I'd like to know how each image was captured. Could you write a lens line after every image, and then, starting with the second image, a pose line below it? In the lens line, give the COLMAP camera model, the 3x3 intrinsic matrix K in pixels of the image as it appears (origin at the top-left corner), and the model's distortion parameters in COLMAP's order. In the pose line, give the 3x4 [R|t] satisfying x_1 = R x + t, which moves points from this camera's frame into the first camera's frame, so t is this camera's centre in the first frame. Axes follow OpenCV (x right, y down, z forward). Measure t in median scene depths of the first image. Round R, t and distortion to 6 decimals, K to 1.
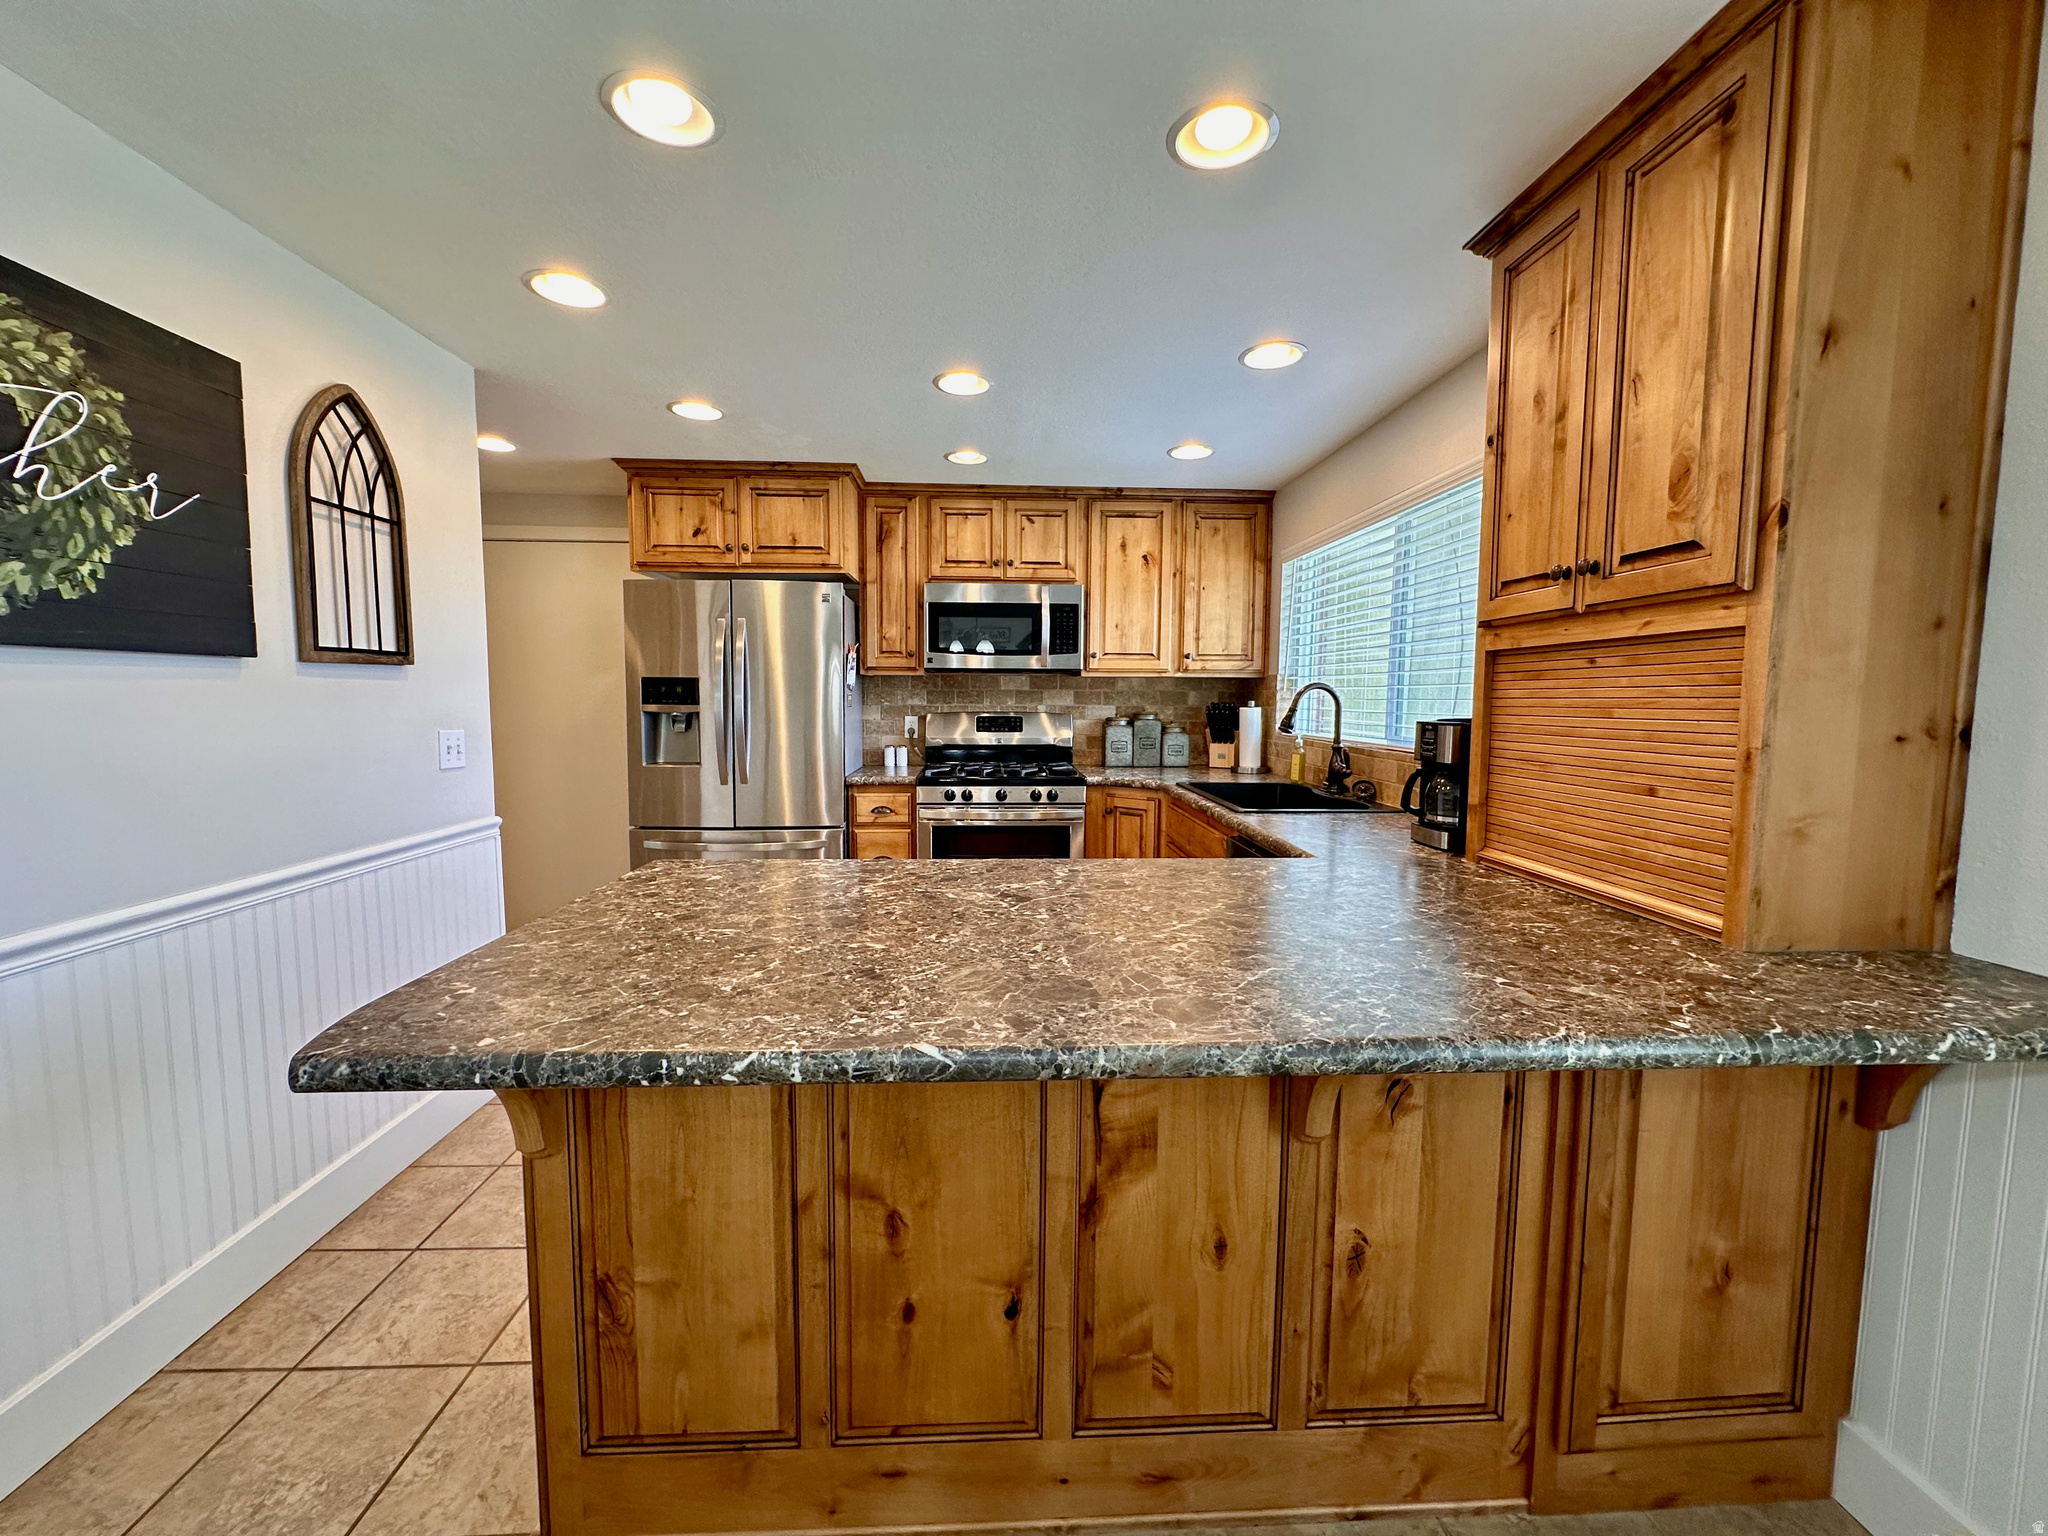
lens RADIAL K [[820.9, 0, 1020.9], [0, 820.9, 766.8], [0, 0, 1]] dist [-0.003993, 0.001195]
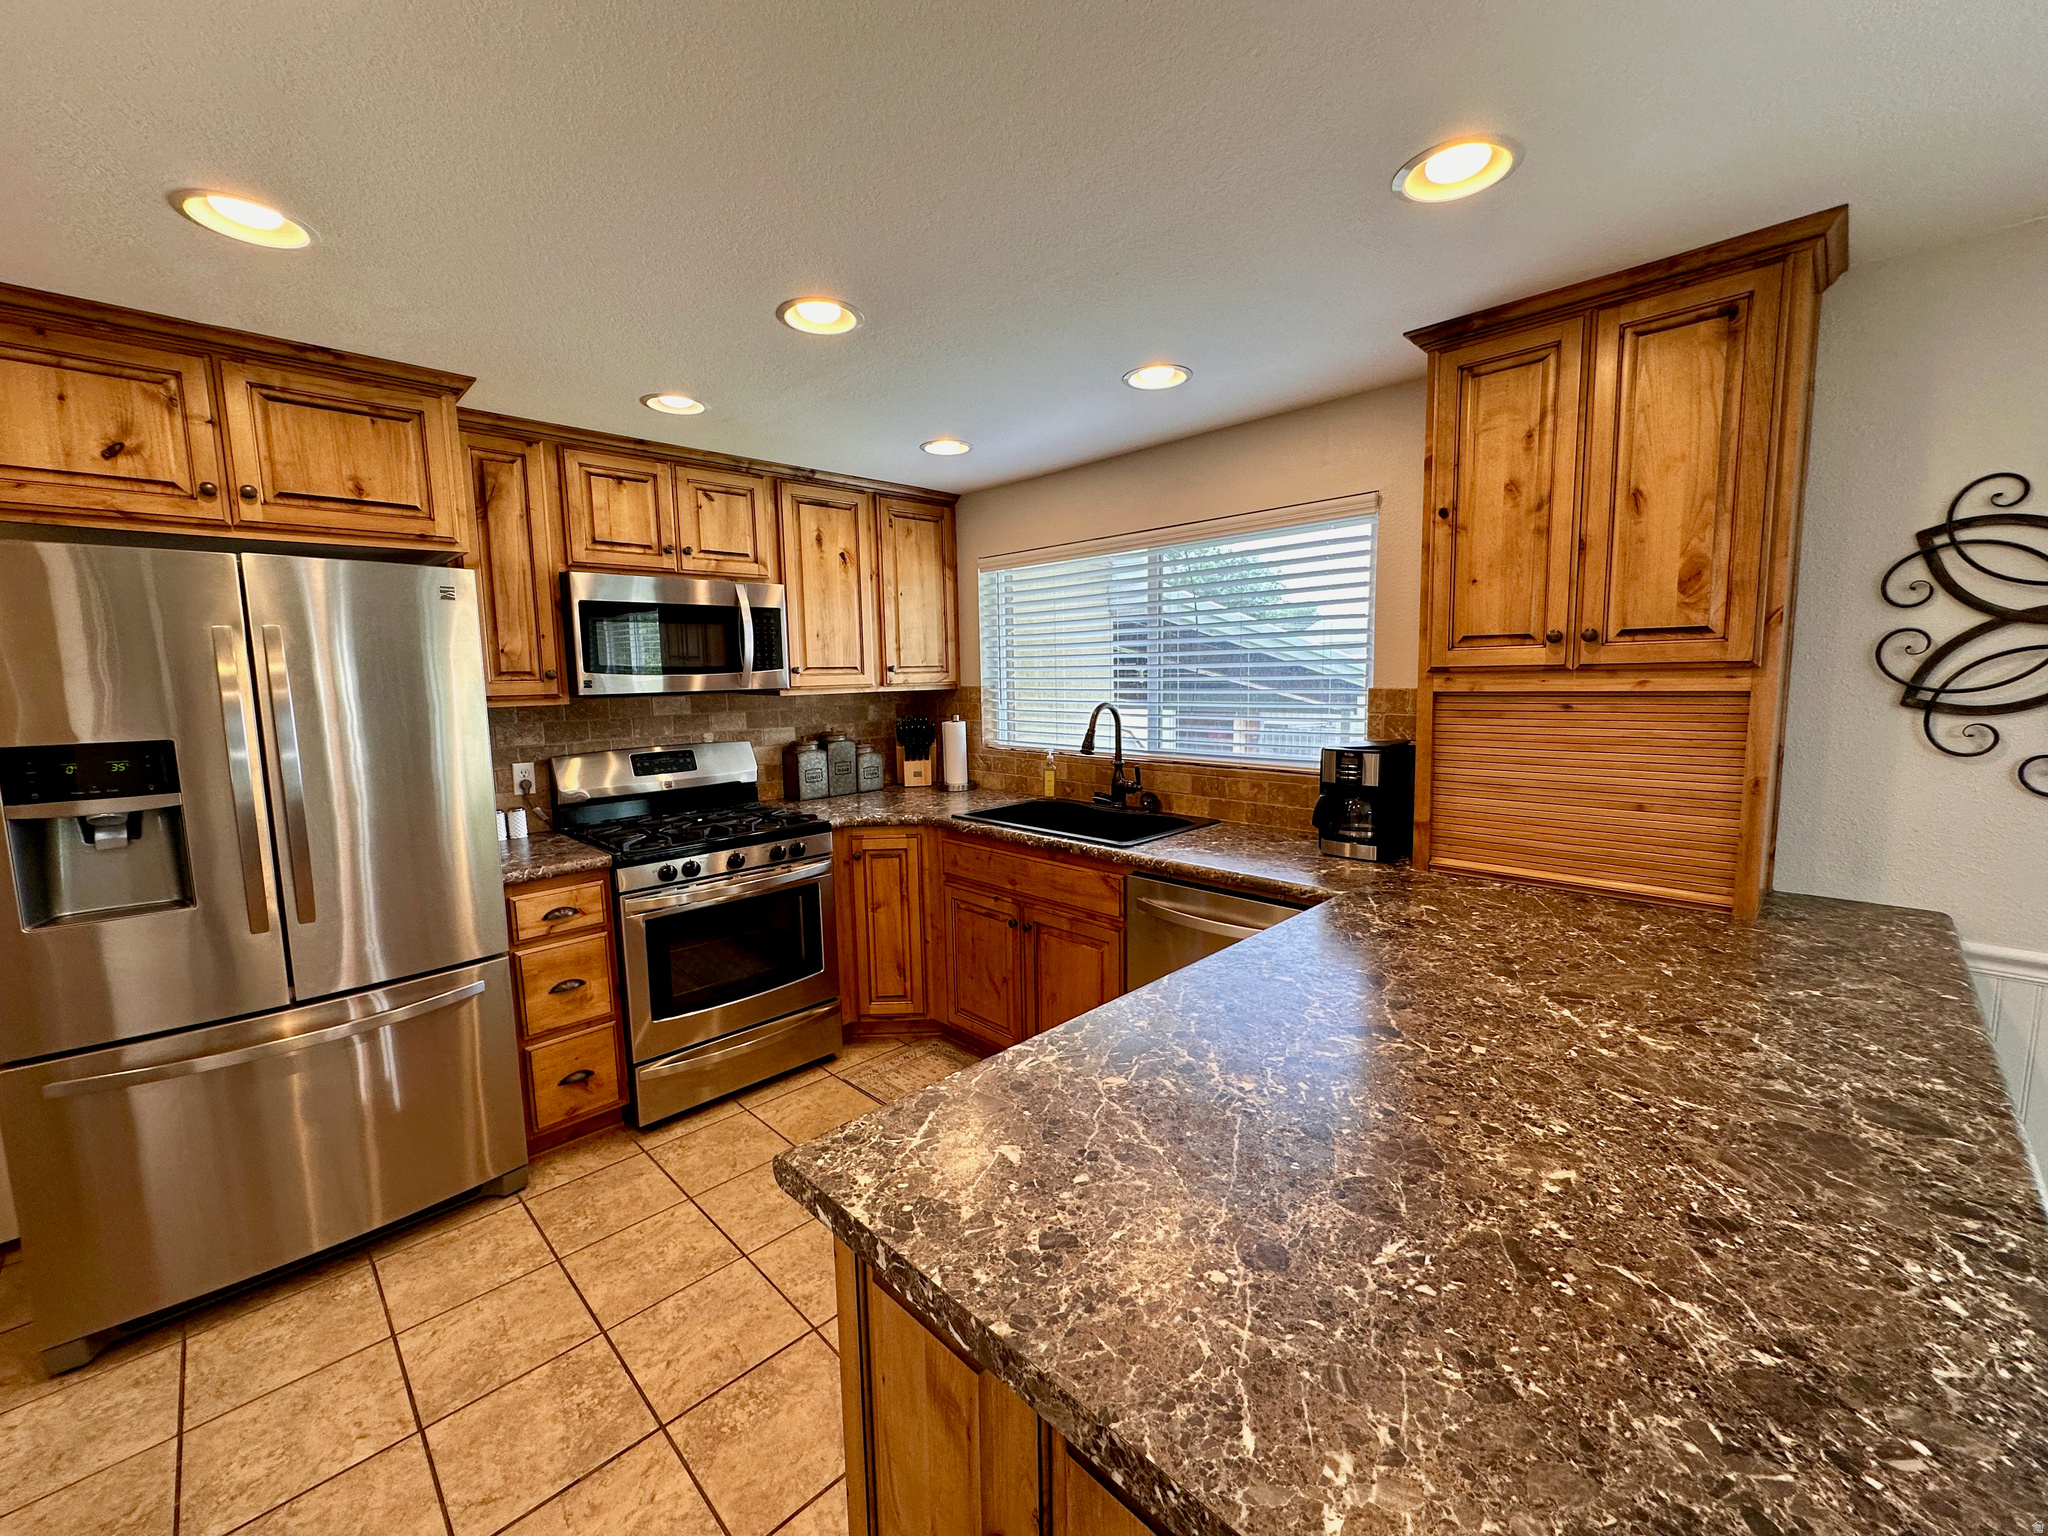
lens RADIAL K [[820.9, 0, 1025.9], [0, 820.9, 767.6], [0, 0, 1]] dist [-0.003993, 0.001195]
pose [[0.744846, -0.100416, 0.659637, -0.320762], [0.082828, 0.994879, 0.057923, -0.073750], [-0.662076, 0.011493, 0.749349, 0.251183]]
